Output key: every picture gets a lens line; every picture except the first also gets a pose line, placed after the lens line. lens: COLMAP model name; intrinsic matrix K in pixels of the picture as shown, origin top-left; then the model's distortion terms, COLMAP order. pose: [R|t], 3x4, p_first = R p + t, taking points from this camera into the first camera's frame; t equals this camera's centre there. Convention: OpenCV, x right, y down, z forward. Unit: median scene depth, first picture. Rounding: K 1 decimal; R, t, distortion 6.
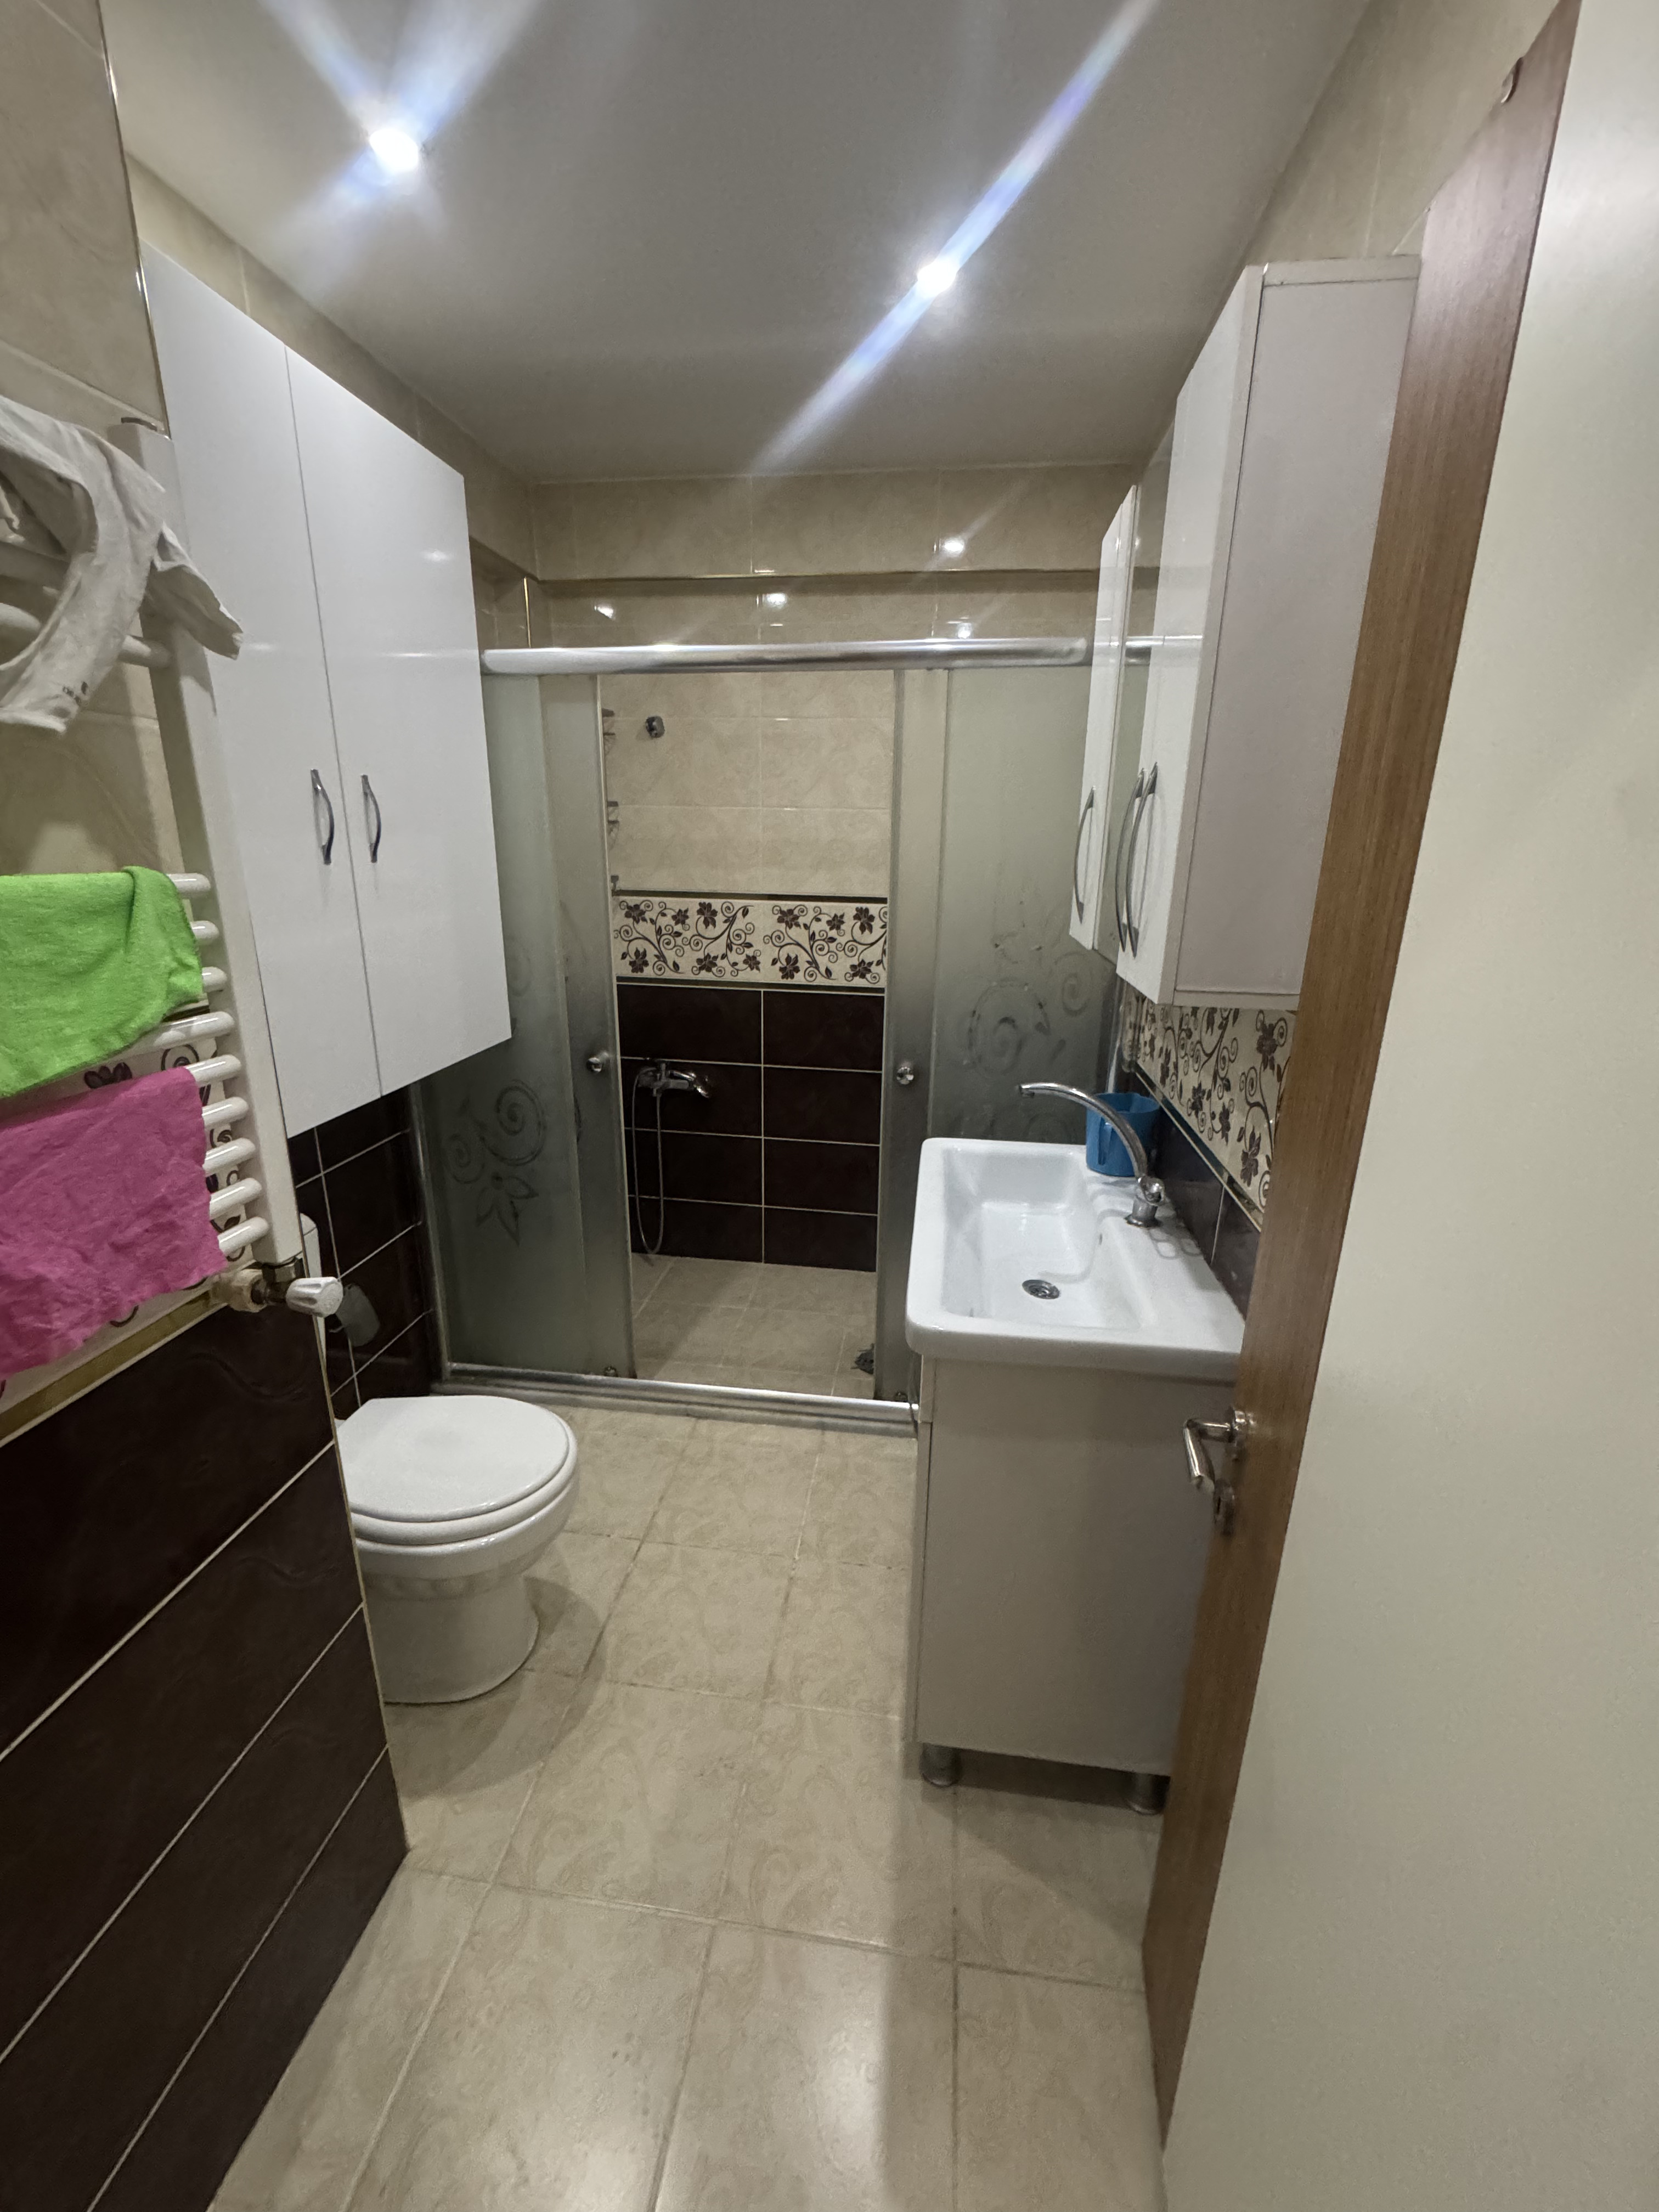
lens RADIAL K [[886.4, 0, 829.3], [0, 886.4, 1105.4], [0, 0, 1]] dist [-0.003328, 0.000321]
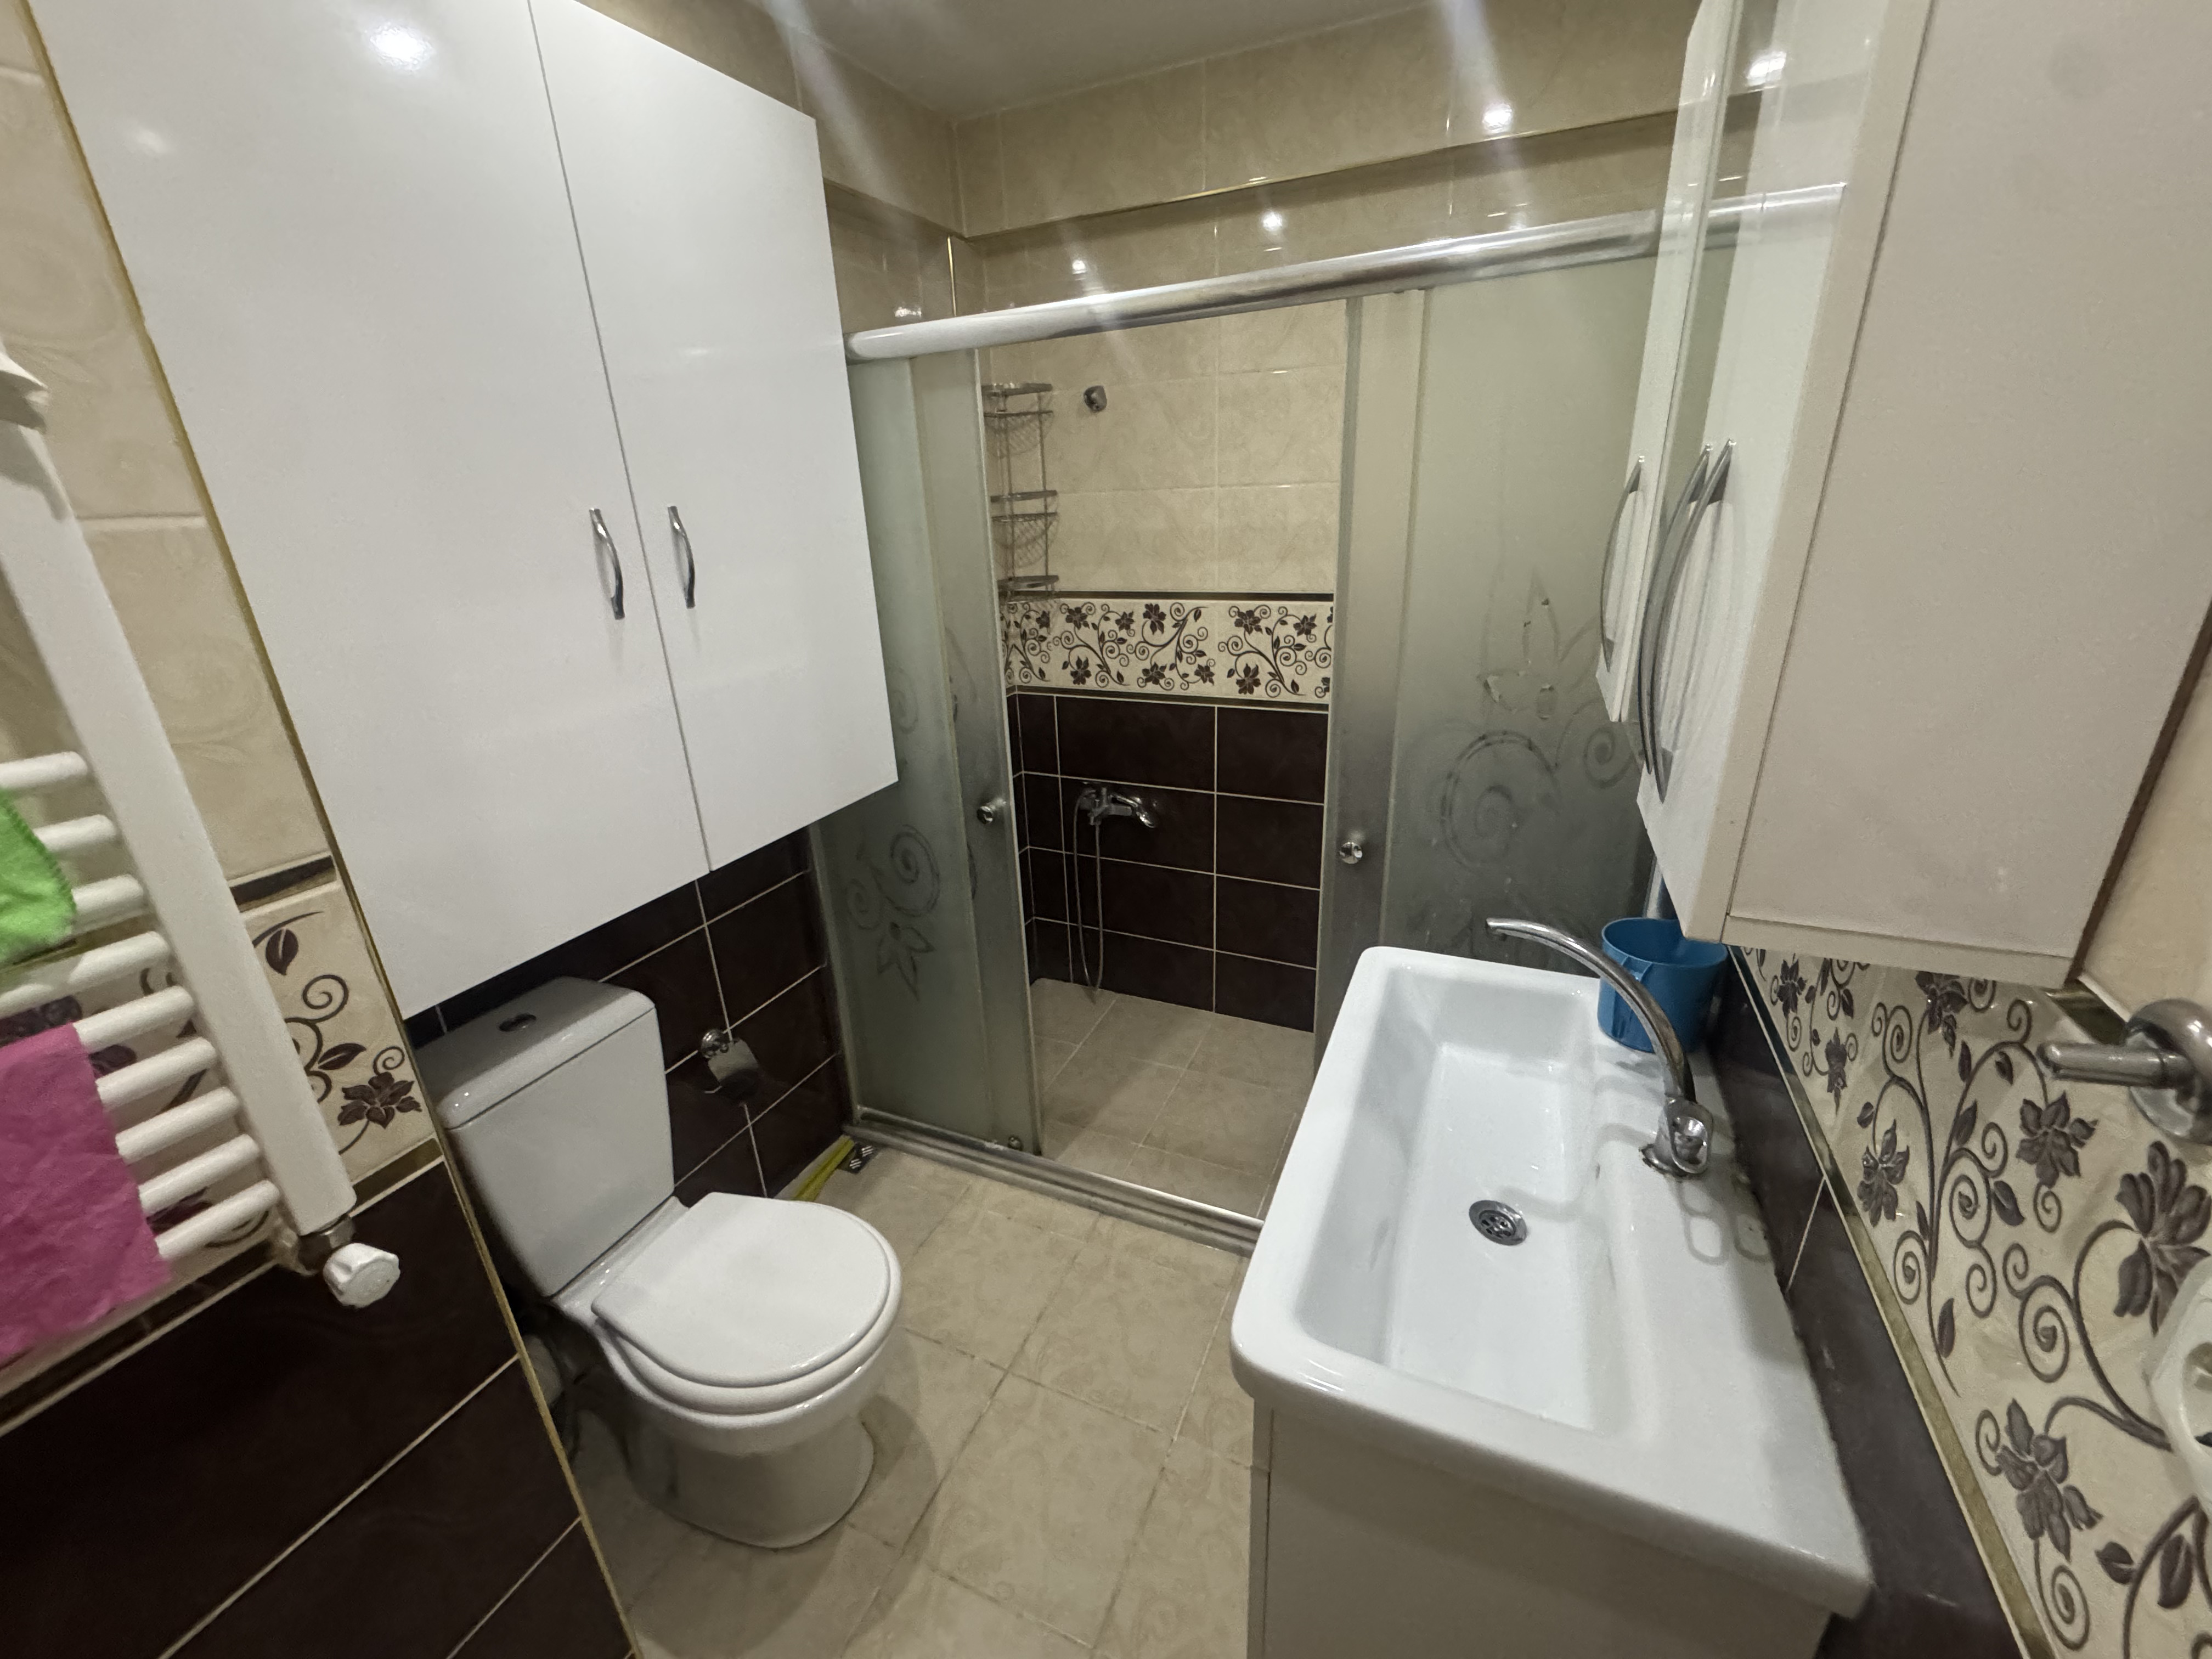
lens RADIAL K [[886.4, 0, 1103.3], [0, 886.4, 828.6], [0, 0, 1]] dist [-0.003328, 0.000321]
pose [[0.957256, 0.048553, -0.285139, 0.083121], [-0.028514, 0.996849, 0.074016, -0.088640], [0.287834, -0.062722, 0.955624, 0.182725]]
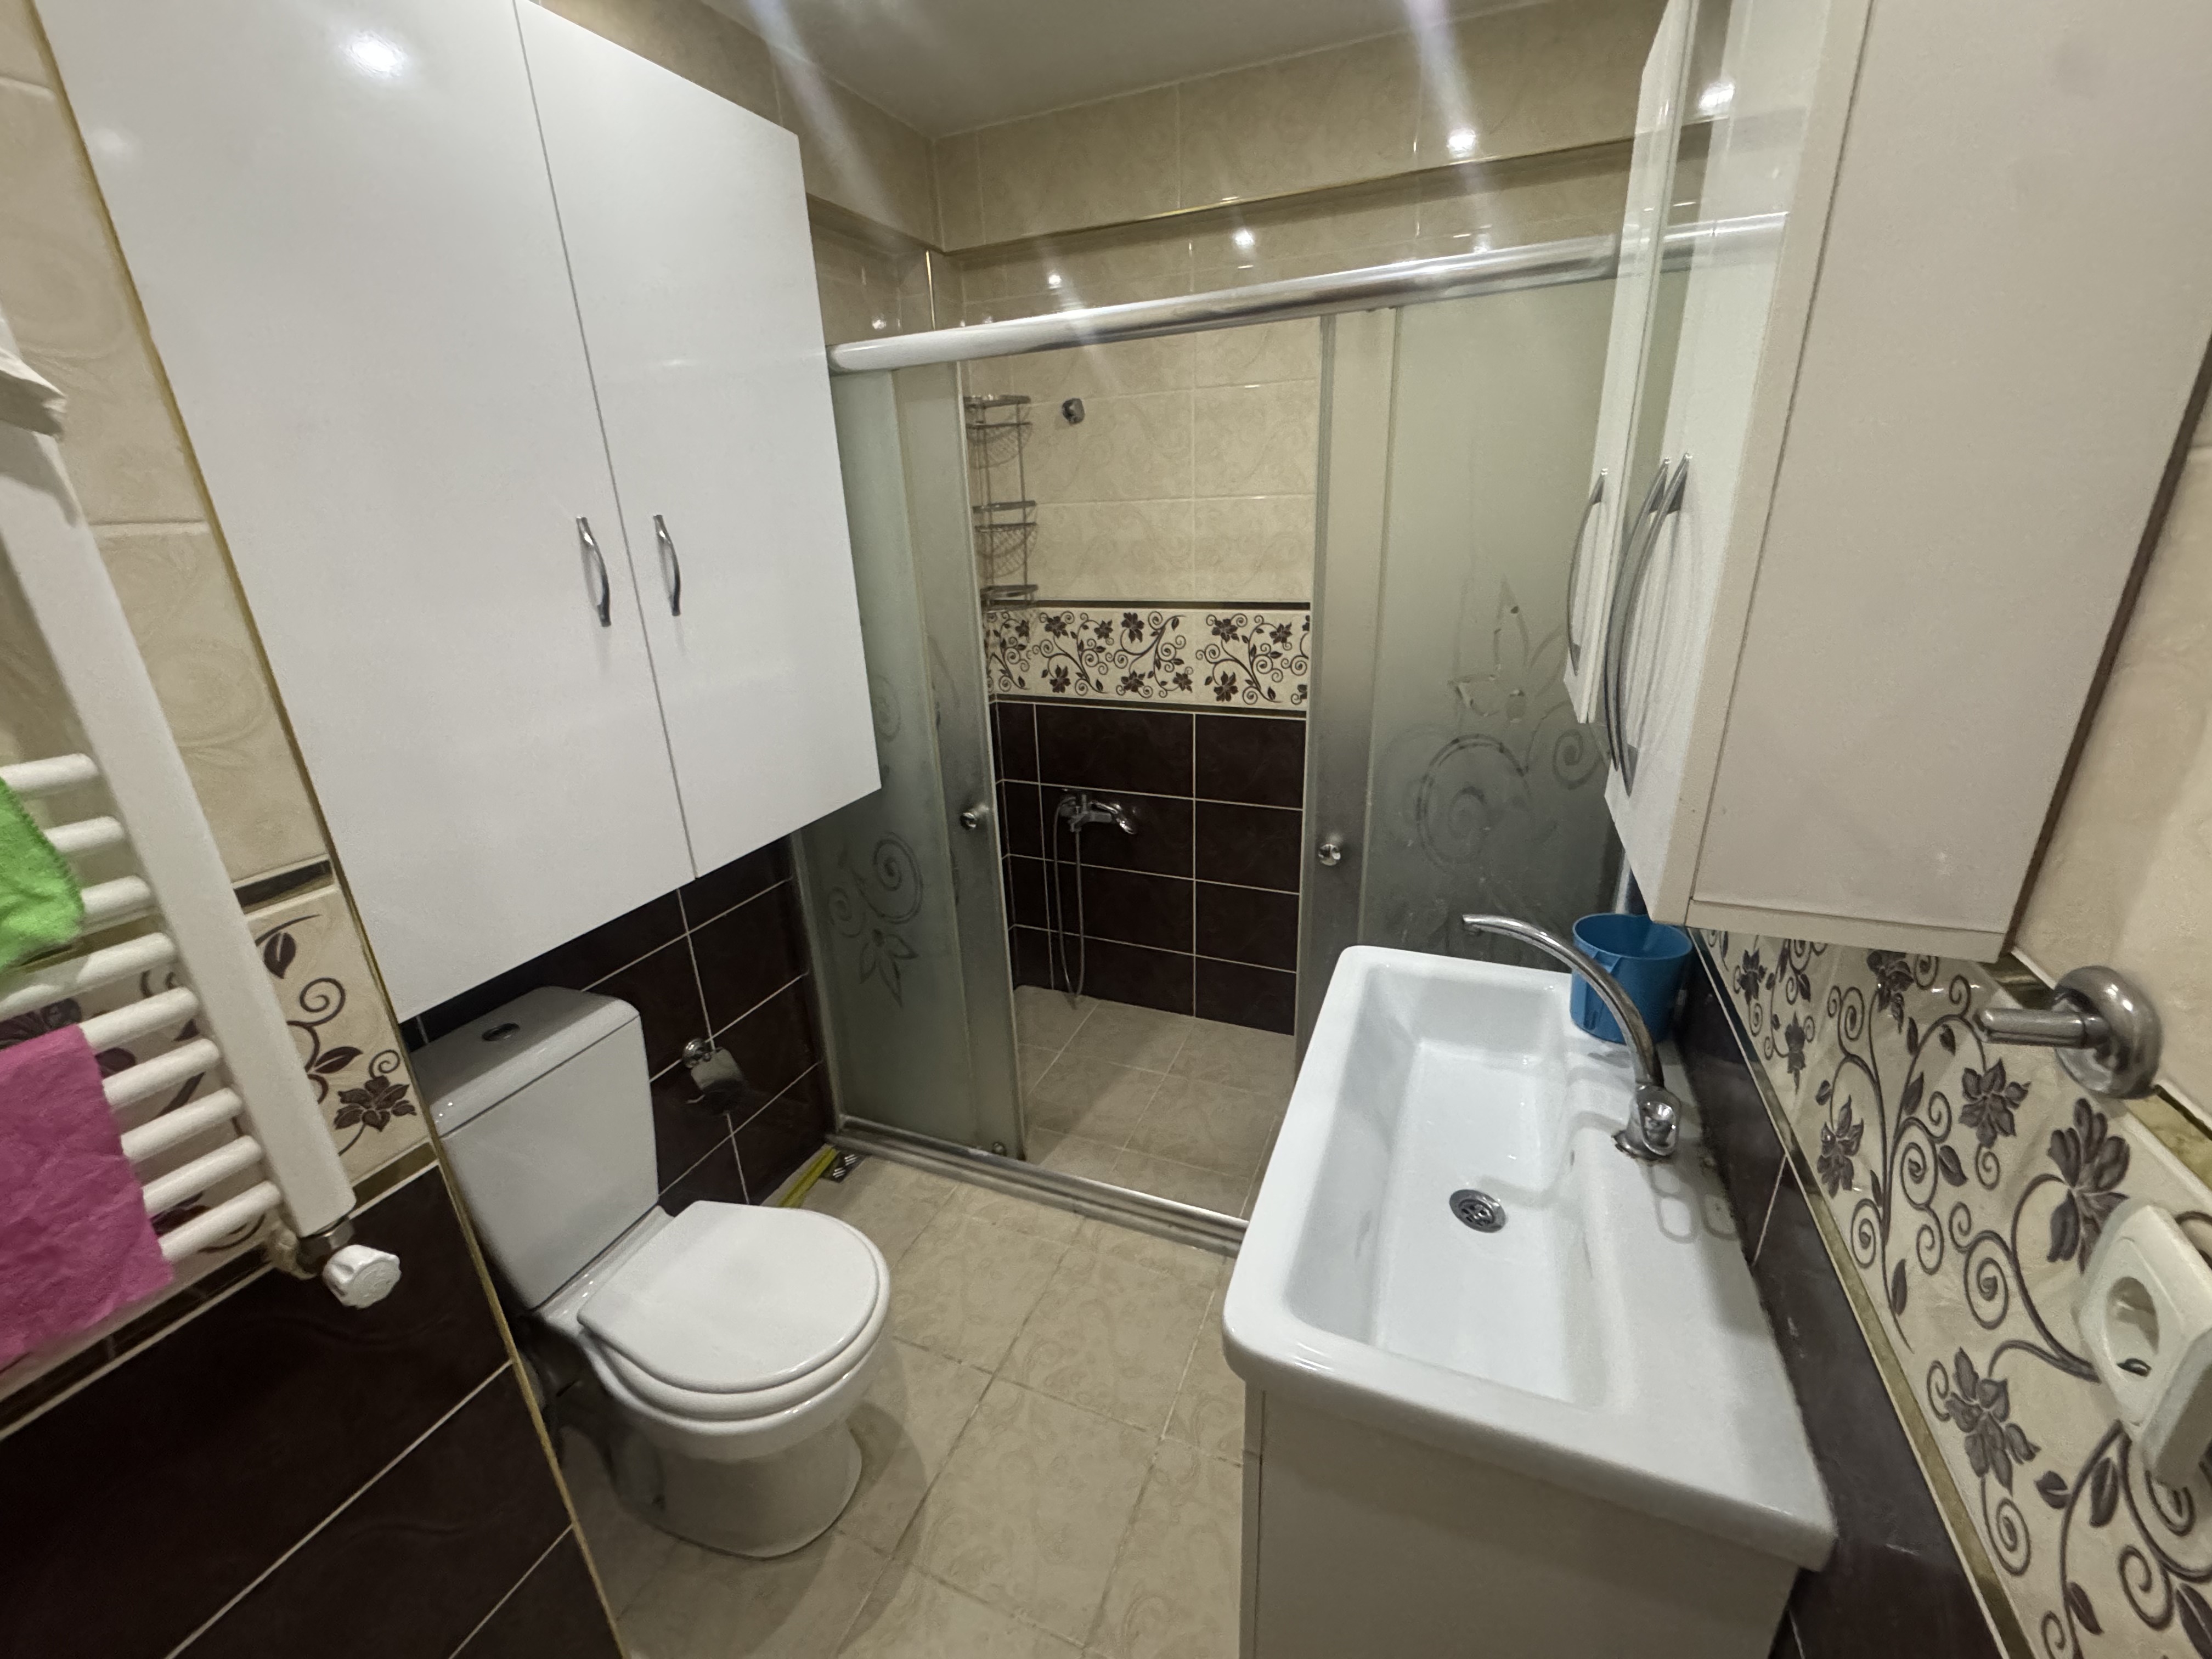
lens RADIAL K [[886.4, 0, 1103.3], [0, 886.4, 828.6], [0, 0, 1]] dist [-0.003328, 0.000321]
pose [[0.965108, 0.037974, -0.259082, 0.080232], [-0.022567, 0.997809, 0.062188, -0.085041], [0.260876, -0.054172, 0.963851, 0.171987]]
